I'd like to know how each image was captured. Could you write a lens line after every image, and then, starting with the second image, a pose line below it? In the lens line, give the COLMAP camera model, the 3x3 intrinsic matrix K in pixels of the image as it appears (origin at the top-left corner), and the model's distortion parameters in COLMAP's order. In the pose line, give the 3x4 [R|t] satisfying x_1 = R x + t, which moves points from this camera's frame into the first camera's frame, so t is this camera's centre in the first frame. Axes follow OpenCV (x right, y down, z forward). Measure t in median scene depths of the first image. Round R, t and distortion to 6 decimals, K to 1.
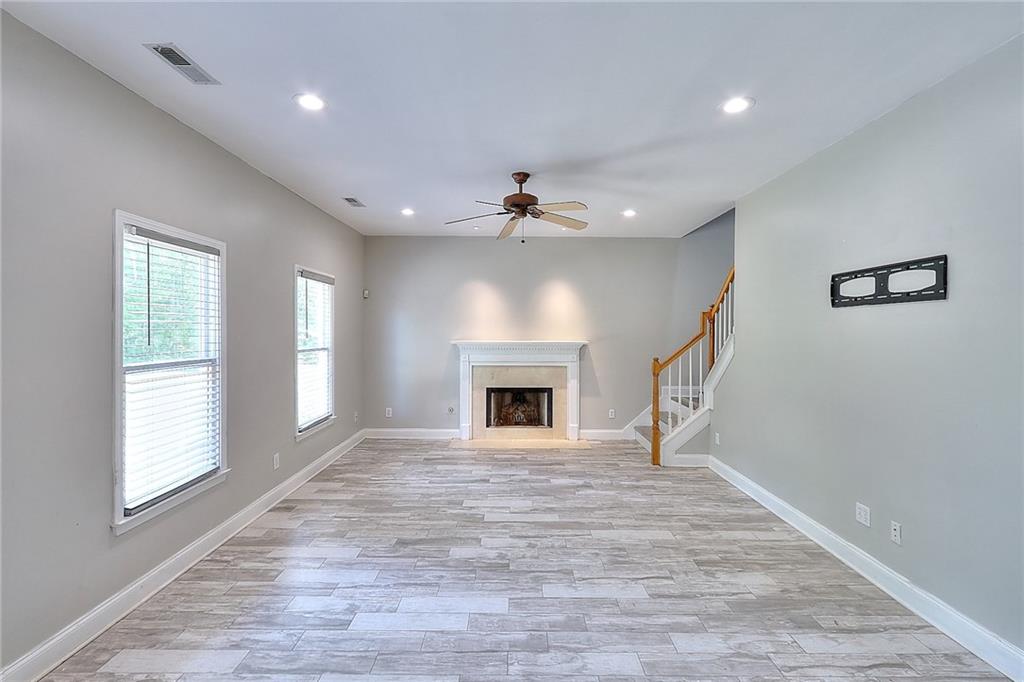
lens RADIAL K [[295.9, 0, 510.8], [0, 295.9, 332.9], [0, 0, 1]] dist [-0.000100, -0.000003]
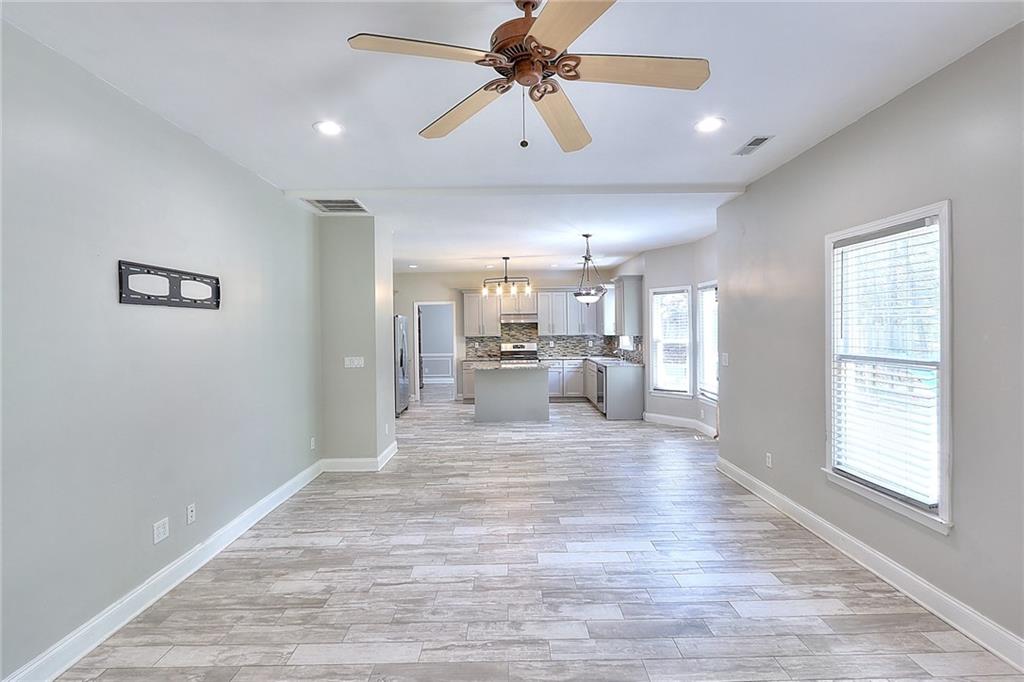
lens RADIAL K [[295.9, 0, 511.6], [0, 295.9, 332.2], [0, 0, 1]] dist [-0.000100, -0.000003]
pose [[-0.999817, 0.010437, -0.016051, 0.098993], [0.010095, 0.999723, 0.021269, -0.018586], [0.016269, 0.021103, -0.999645, 1.990411]]
